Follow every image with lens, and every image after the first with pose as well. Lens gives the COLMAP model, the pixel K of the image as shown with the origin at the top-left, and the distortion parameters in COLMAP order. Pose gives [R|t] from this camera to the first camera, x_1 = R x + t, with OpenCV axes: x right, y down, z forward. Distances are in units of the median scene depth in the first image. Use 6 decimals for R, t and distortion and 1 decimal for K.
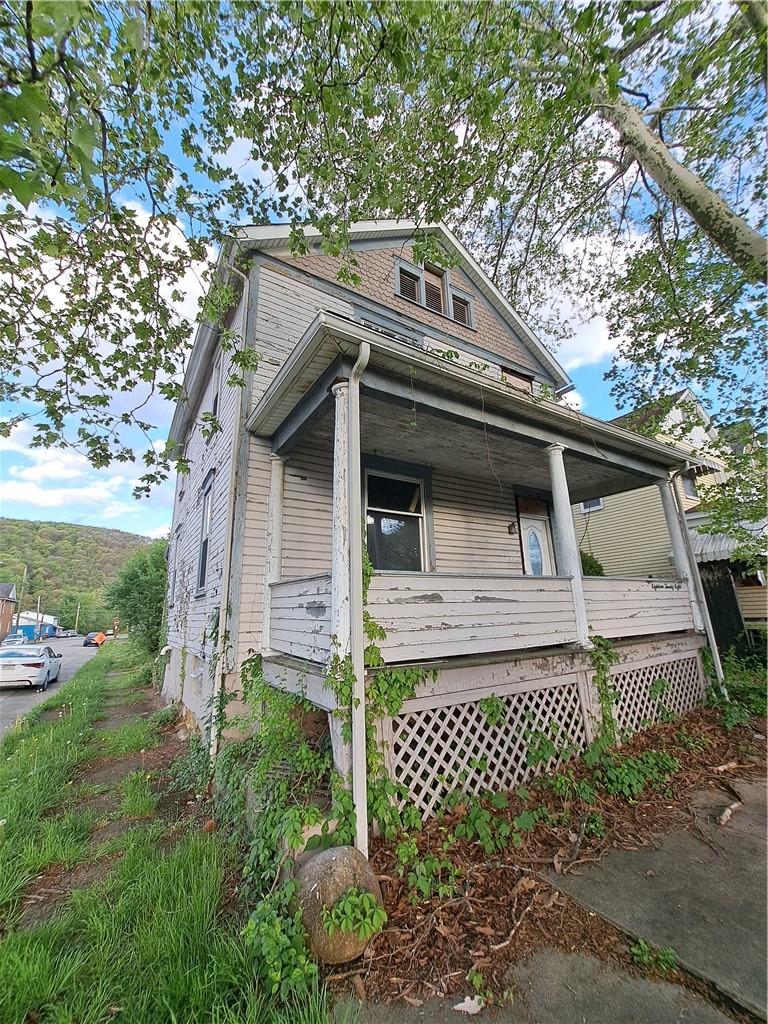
lens RADIAL K [[403.2, 0, 384.0], [0, 403.2, 512.0], [0, 0, 1]] dist [-0.015480, -0.000031]
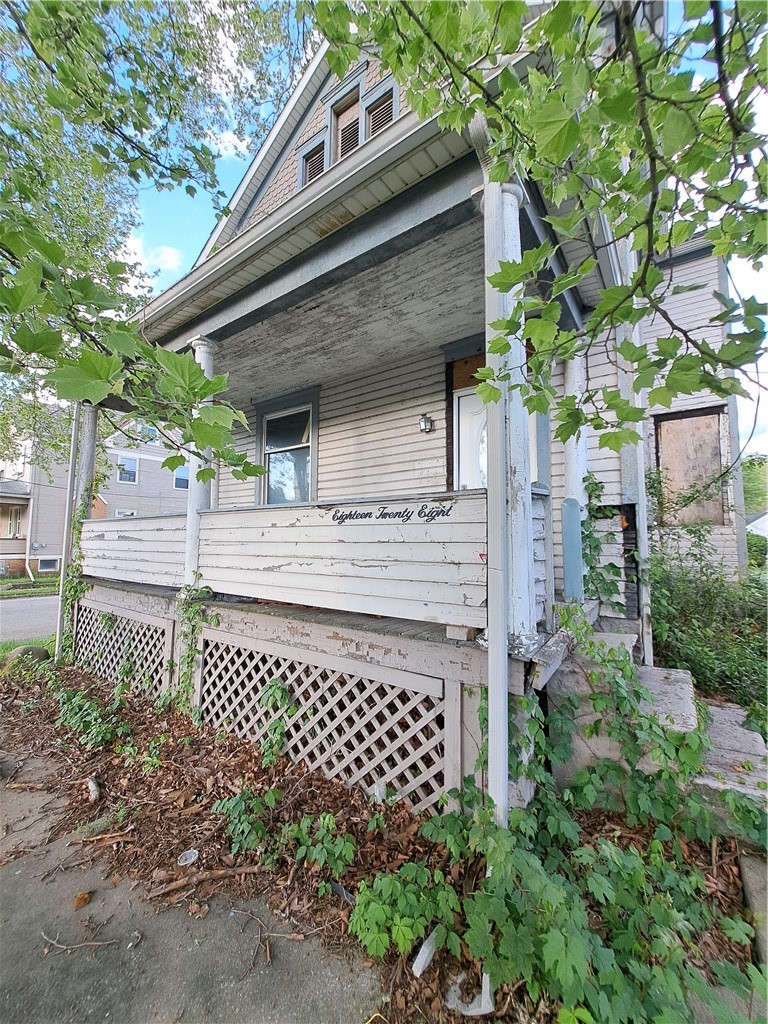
lens RADIAL K [[403.2, 0, 384.0], [0, 403.2, 512.0], [0, 0, 1]] dist [-0.015480, -0.000031]
pose [[0.377355, -0.034855, -0.925413, 1.472099], [0.213969, 0.975534, 0.050507, 0.218958], [0.901011, -0.217069, 0.375580, 1.126414]]
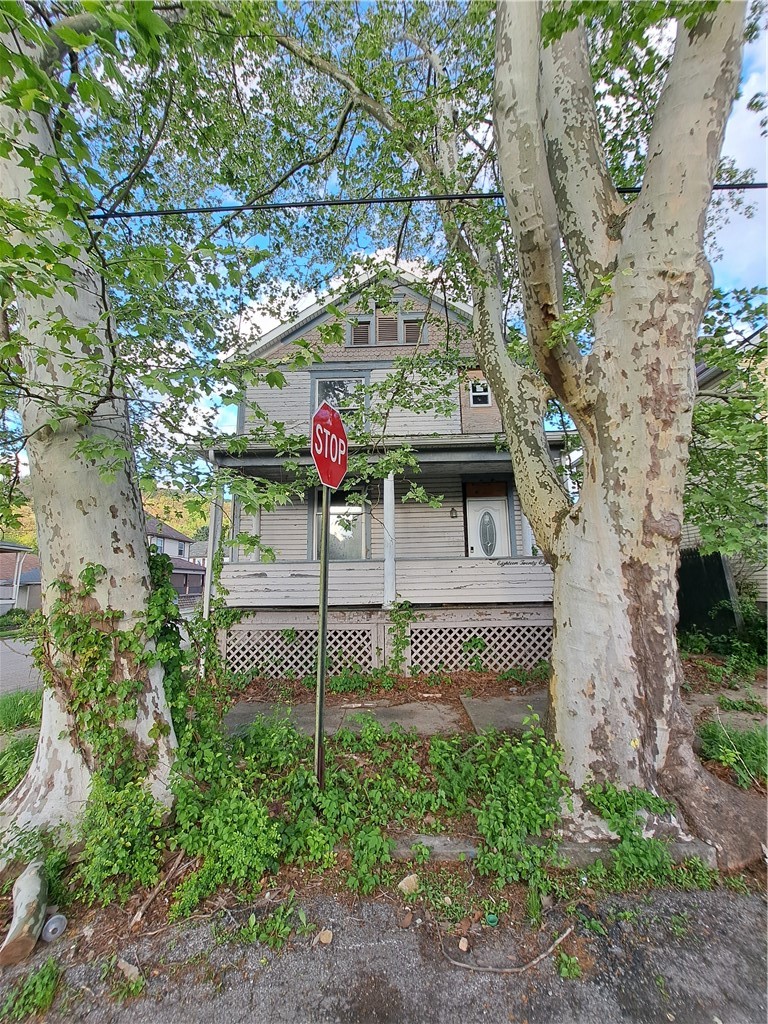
lens RADIAL K [[403.2, 0, 384.0], [0, 403.2, 512.0], [0, 0, 1]] dist [-0.015480, -0.000031]
pose [[0.842395, -0.072802, -0.533920, 1.320388], [0.123182, 0.990612, 0.059277, -0.098494], [0.524593, -0.115704, 0.843454, -0.209703]]
